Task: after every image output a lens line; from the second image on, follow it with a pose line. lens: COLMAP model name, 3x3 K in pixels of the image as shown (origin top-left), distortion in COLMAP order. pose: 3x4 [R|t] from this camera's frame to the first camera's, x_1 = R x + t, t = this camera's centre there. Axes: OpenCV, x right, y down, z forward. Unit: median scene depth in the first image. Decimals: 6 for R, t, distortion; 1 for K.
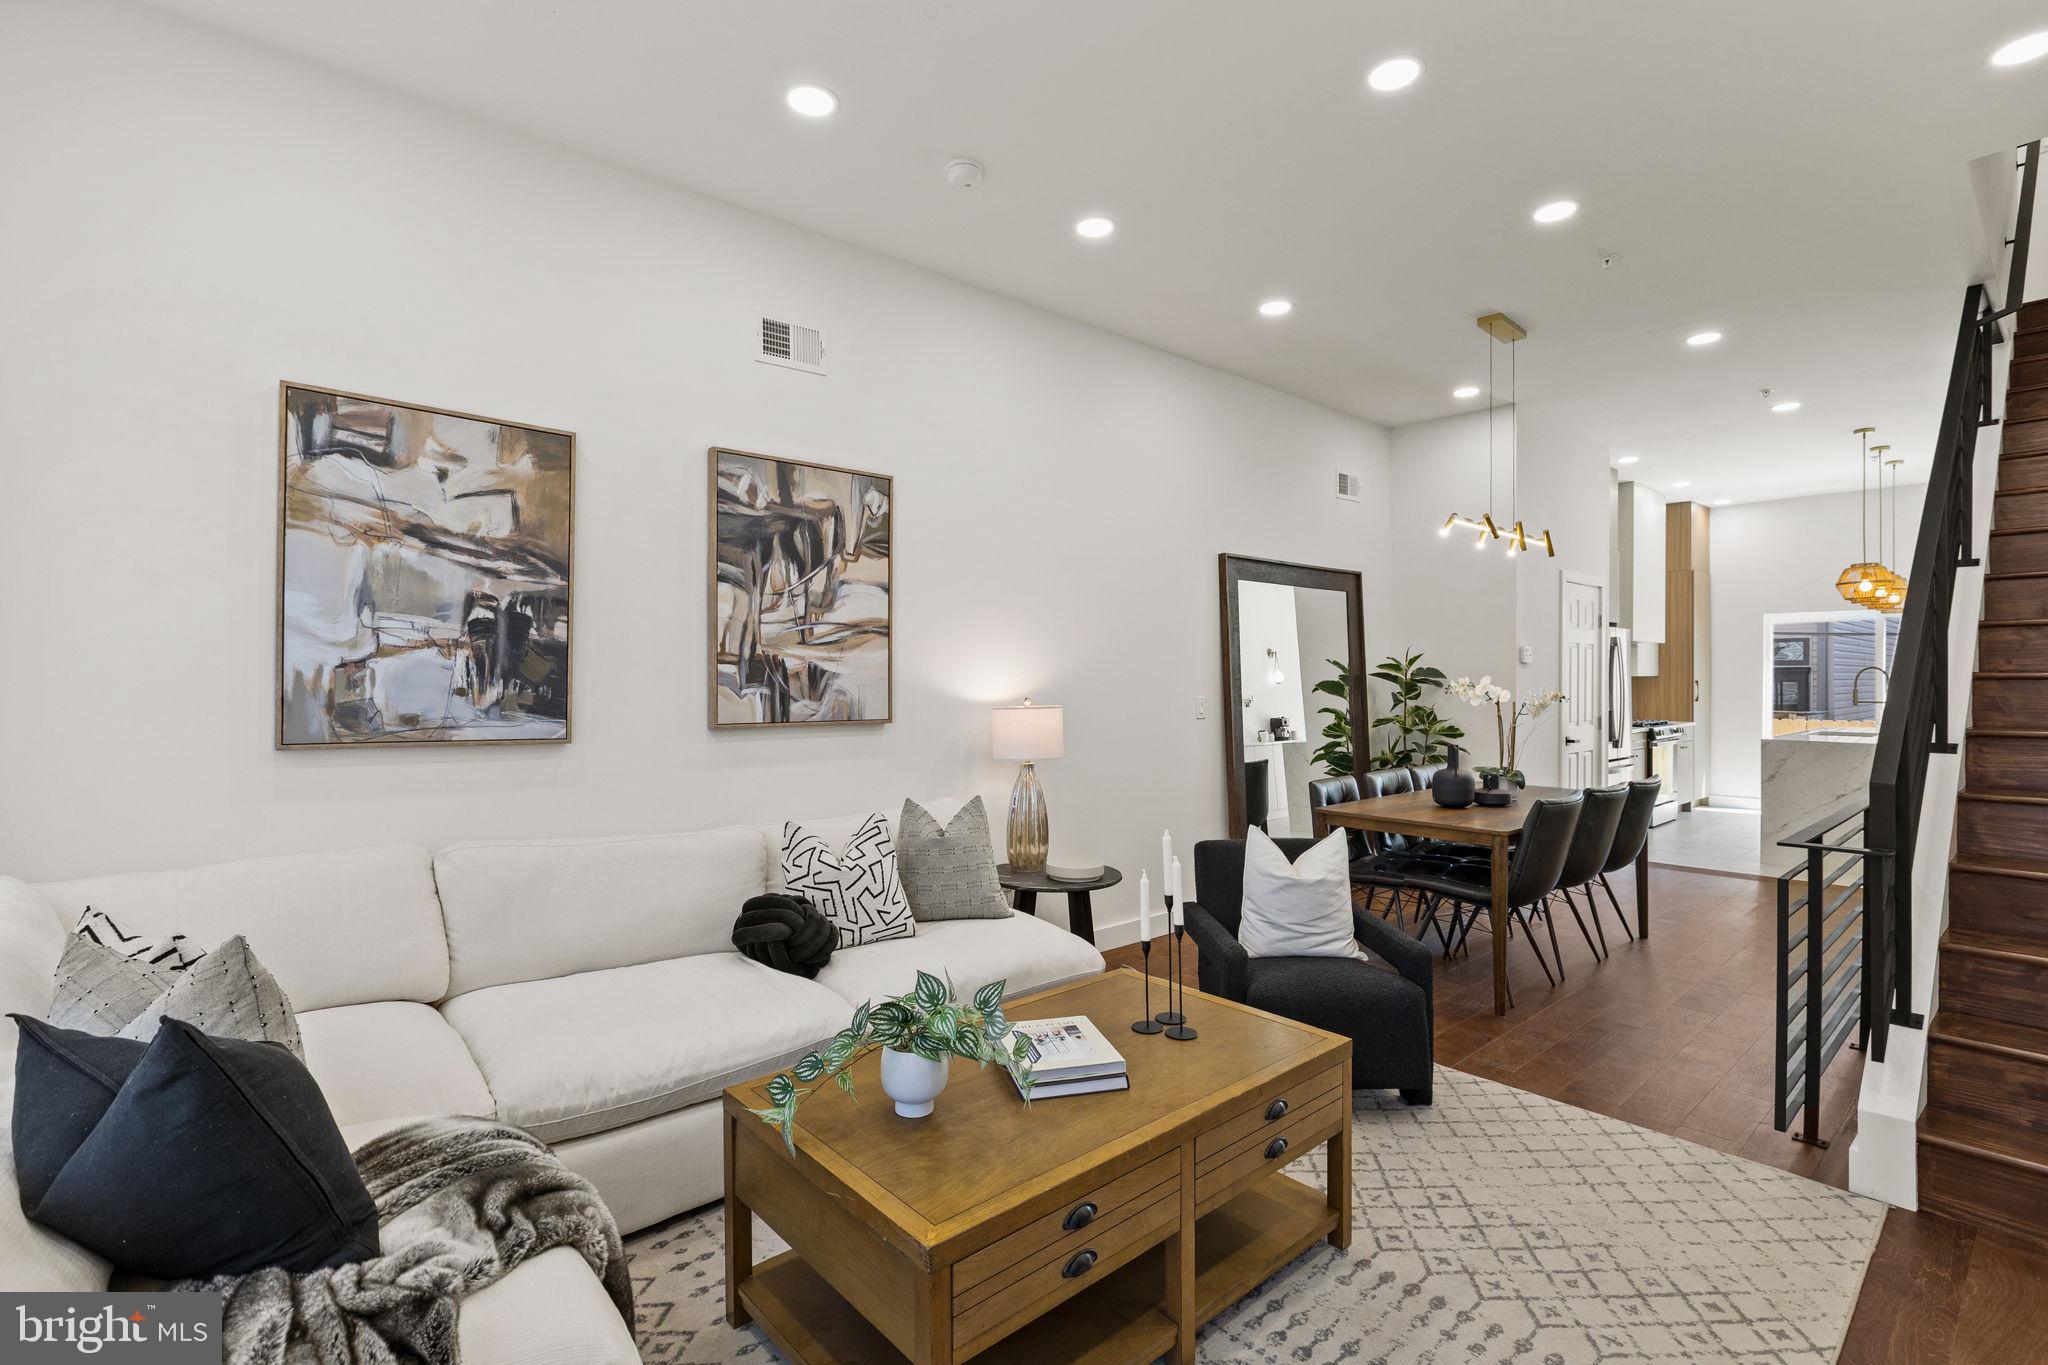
lens RADIAL K [[941.6, 0, 1022.6], [0, 941.6, 689.5], [0, 0, 1]] dist [-0.005326, 0.001441]
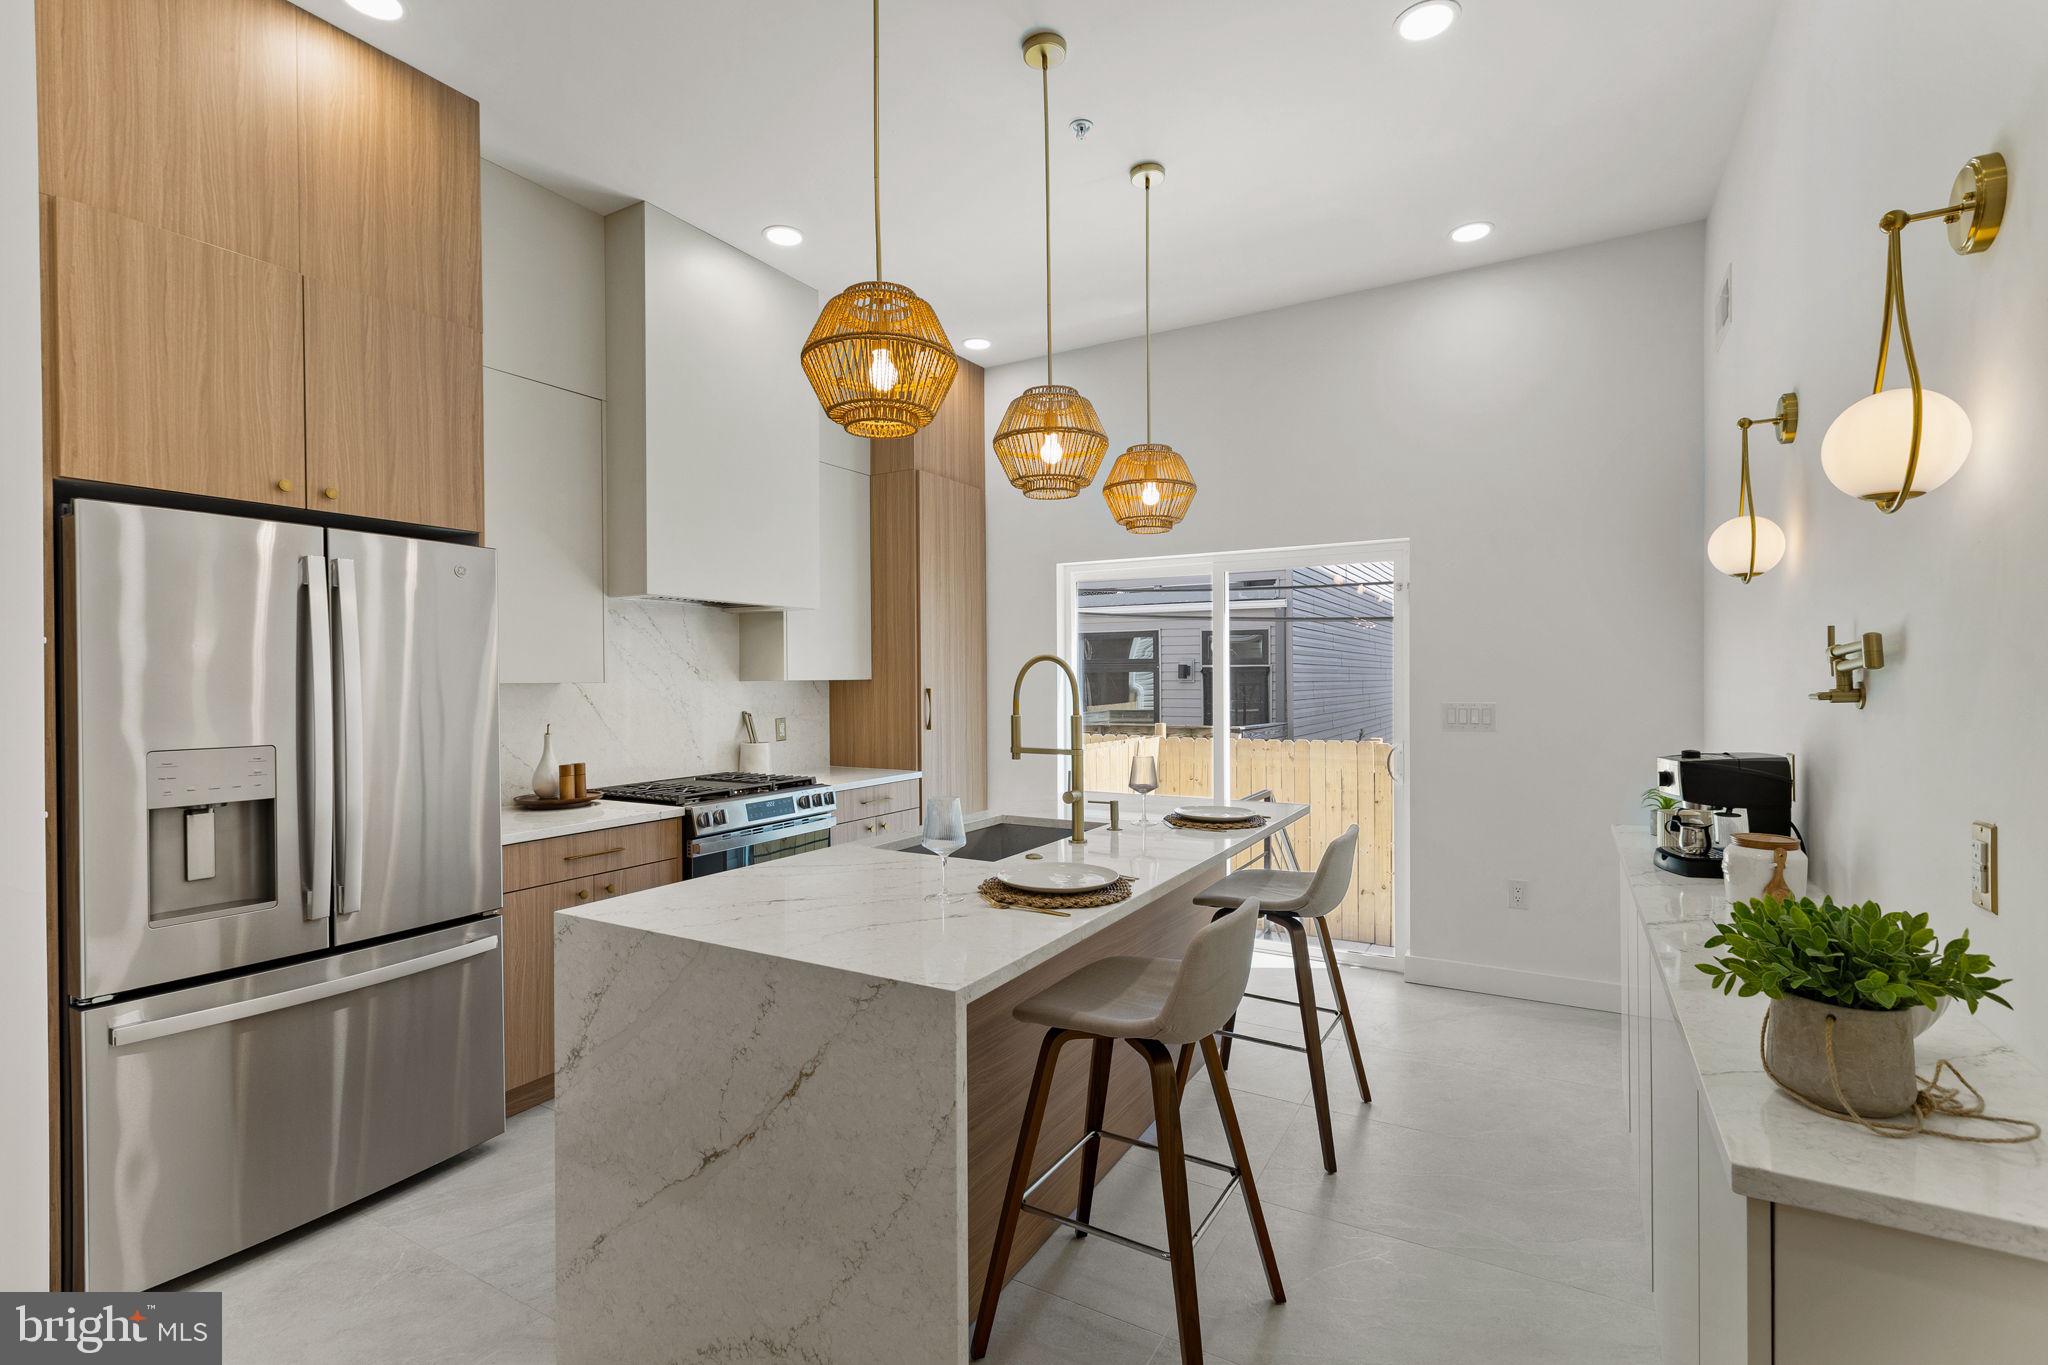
lens RADIAL K [[941.6, 0, 1025.9], [0, 941.6, 689.4], [0, 0, 1]] dist [-0.005326, 0.001441]
pose [[0.942260, -0.008124, 0.334784, 0.908993], [0.009206, 0.999956, -0.001644, -0.012025], [-0.334756, 0.004631, 0.942293, 0.762641]]
